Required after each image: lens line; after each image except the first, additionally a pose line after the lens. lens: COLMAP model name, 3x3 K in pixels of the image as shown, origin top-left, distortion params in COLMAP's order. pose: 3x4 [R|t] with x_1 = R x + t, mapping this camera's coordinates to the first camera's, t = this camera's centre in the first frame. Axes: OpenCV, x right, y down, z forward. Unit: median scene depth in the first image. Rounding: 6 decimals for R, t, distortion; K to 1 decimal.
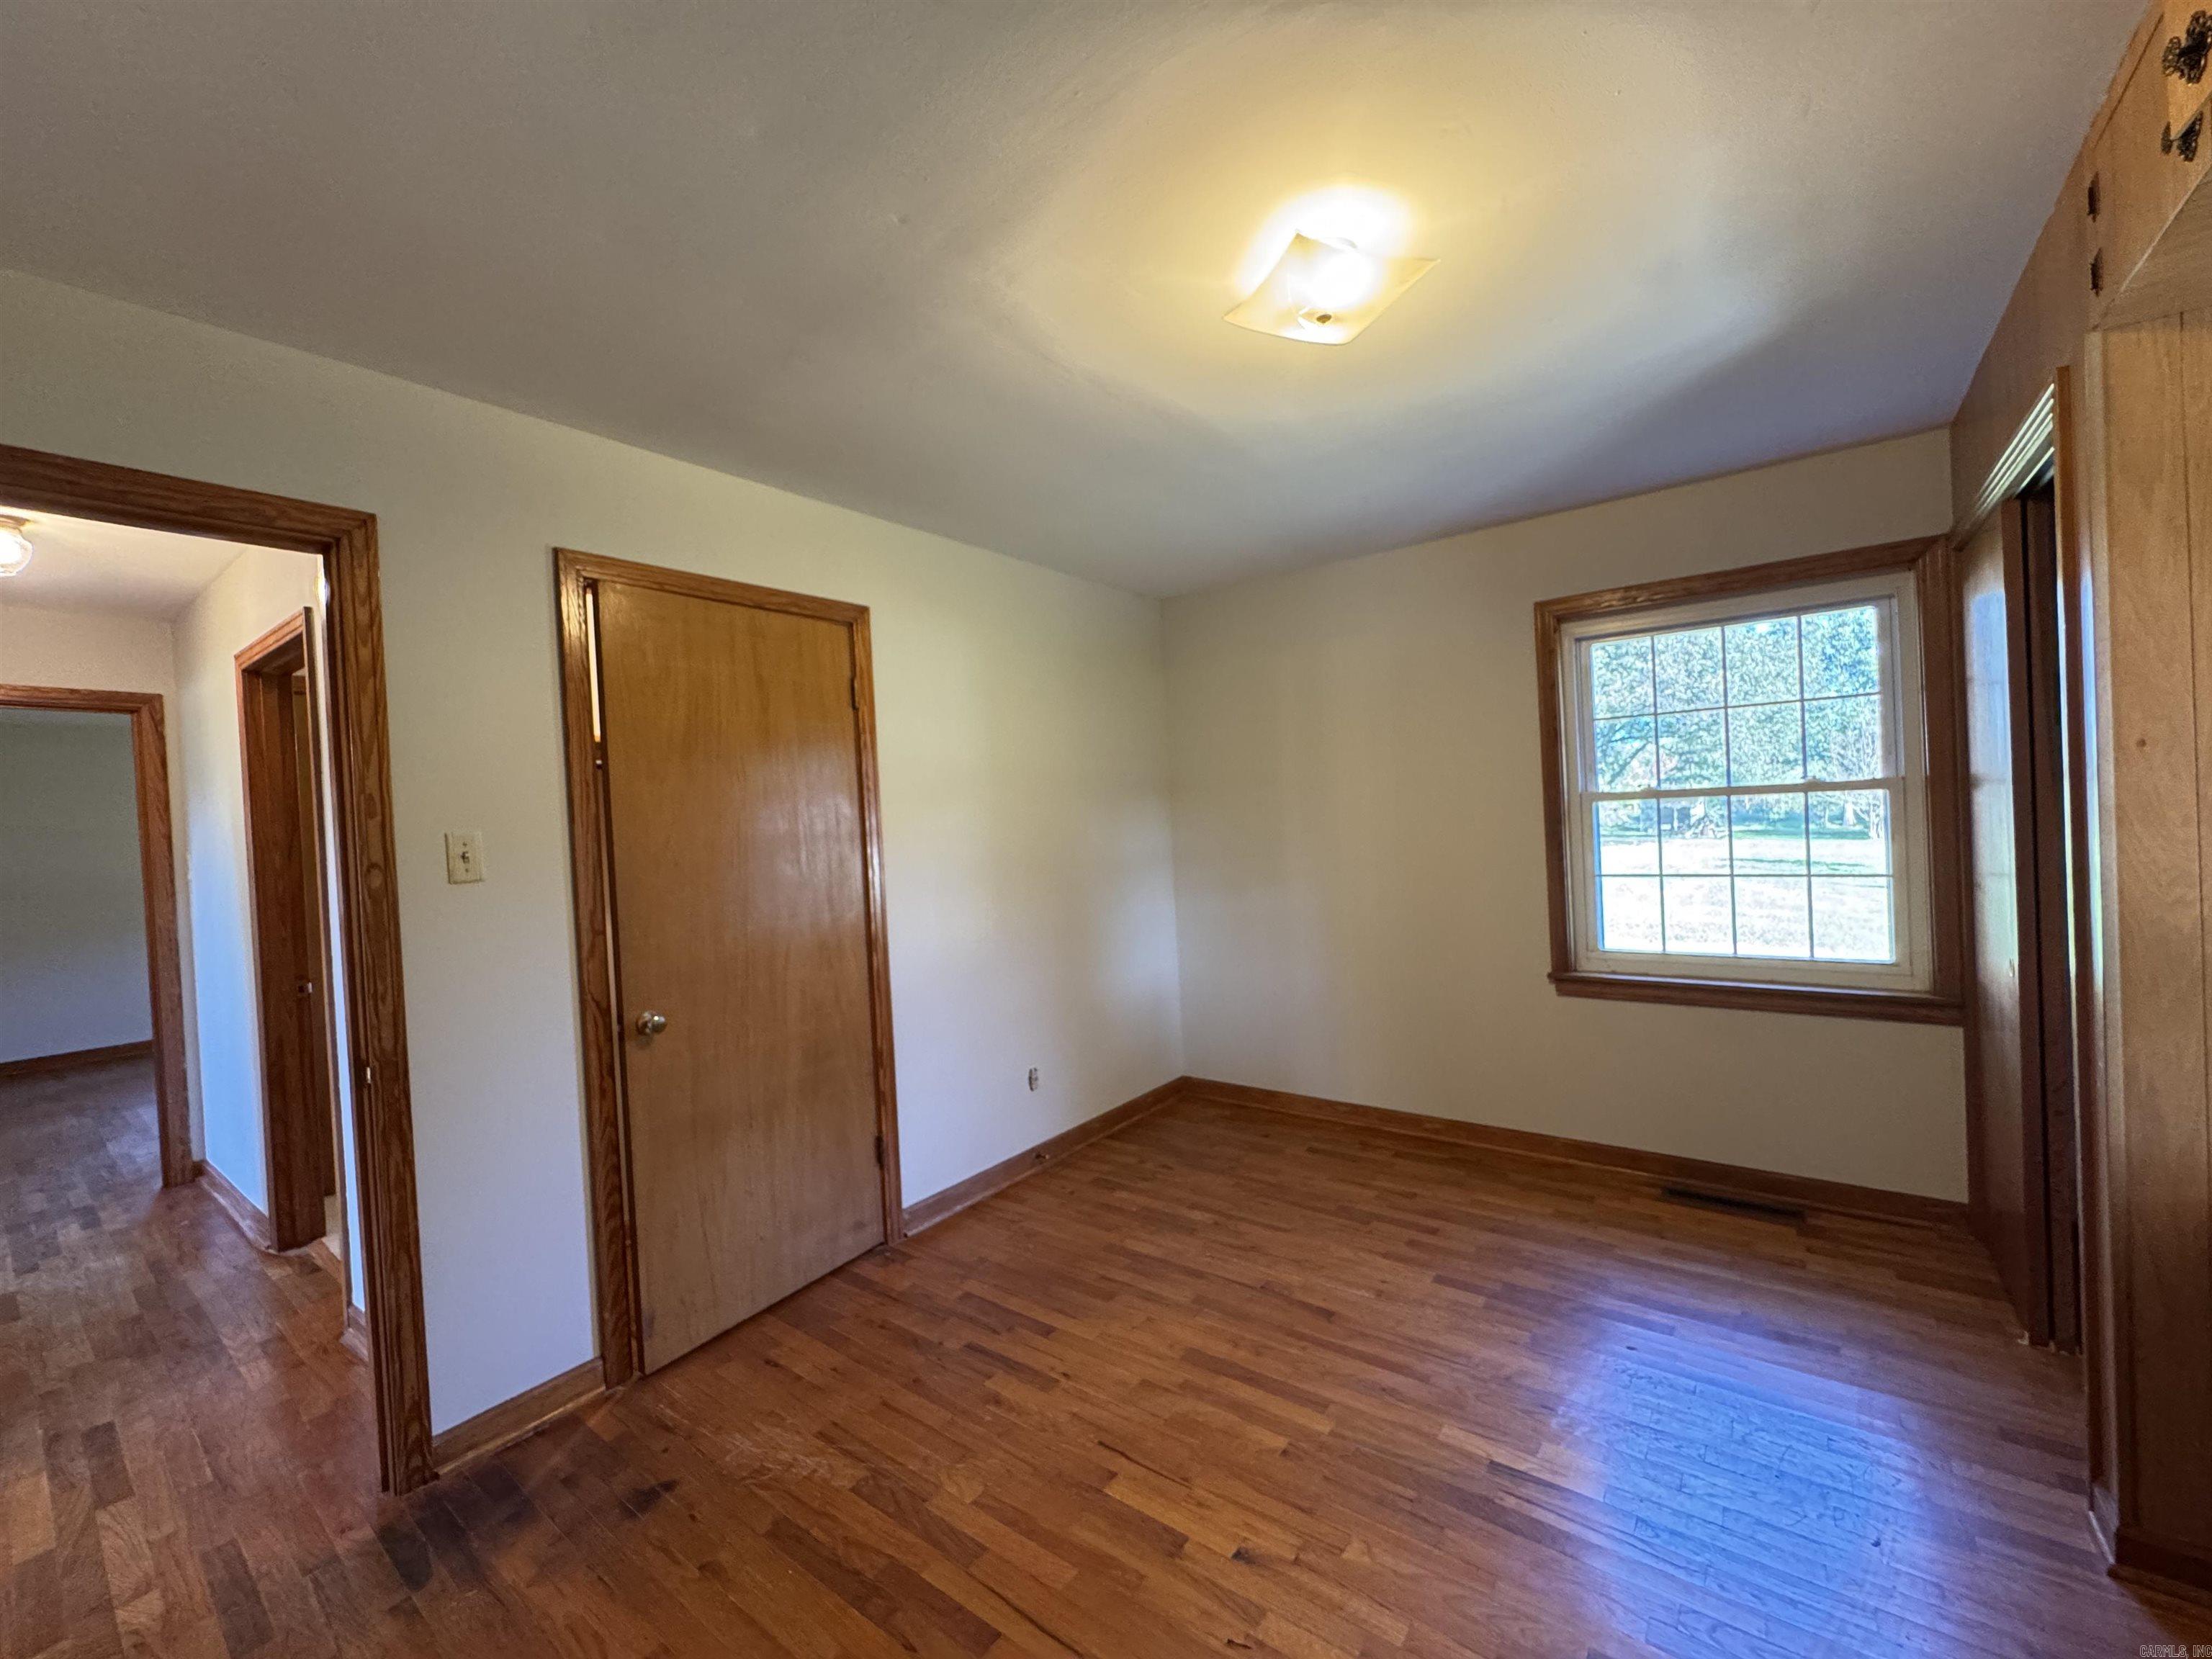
lens RADIAL K [[888.6, 0, 1103.3], [0, 888.6, 831.5], [0, 0, 1]] dist [-0.006429, 0.000953]
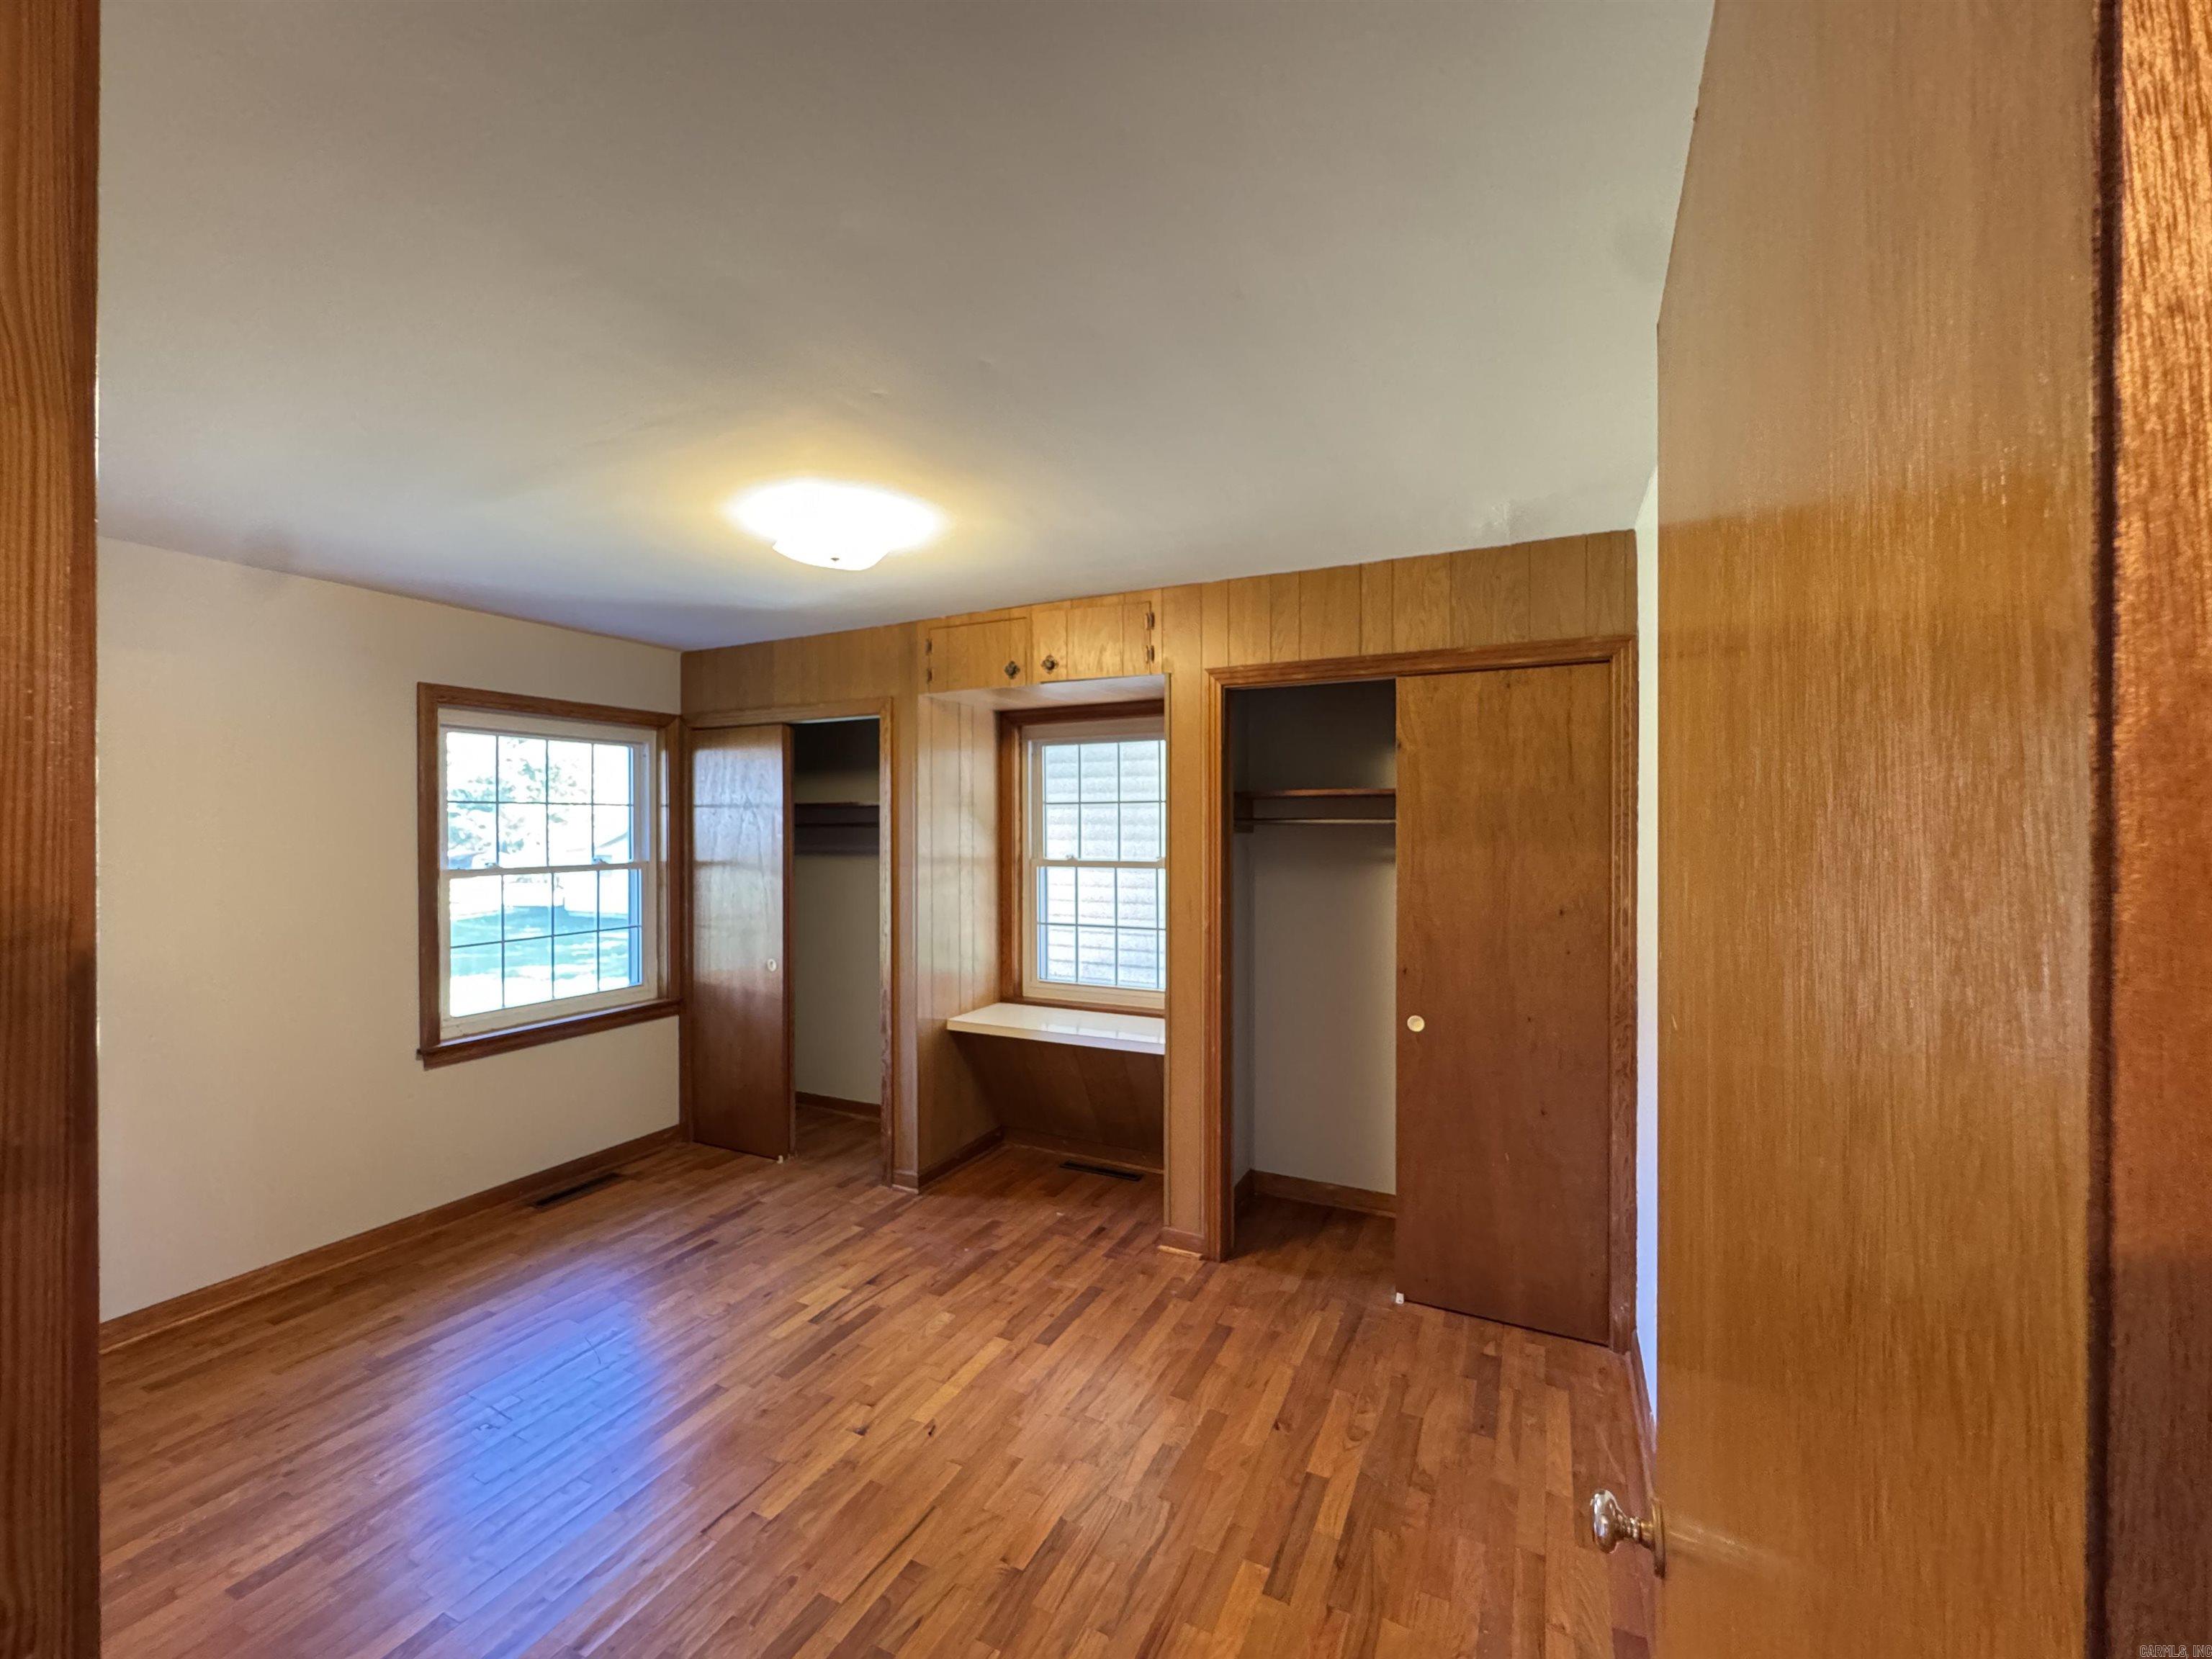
lens RADIAL K [[888.6, 0, 1104.4], [0, 888.6, 827.9], [0, 0, 1]] dist [-0.006429, 0.000953]
pose [[-0.193995, 0.046514, 0.979899, -0.718348], [0.028941, 0.998712, -0.041677, -0.030159], [-0.980576, 0.020274, -0.195091, 0.479705]]
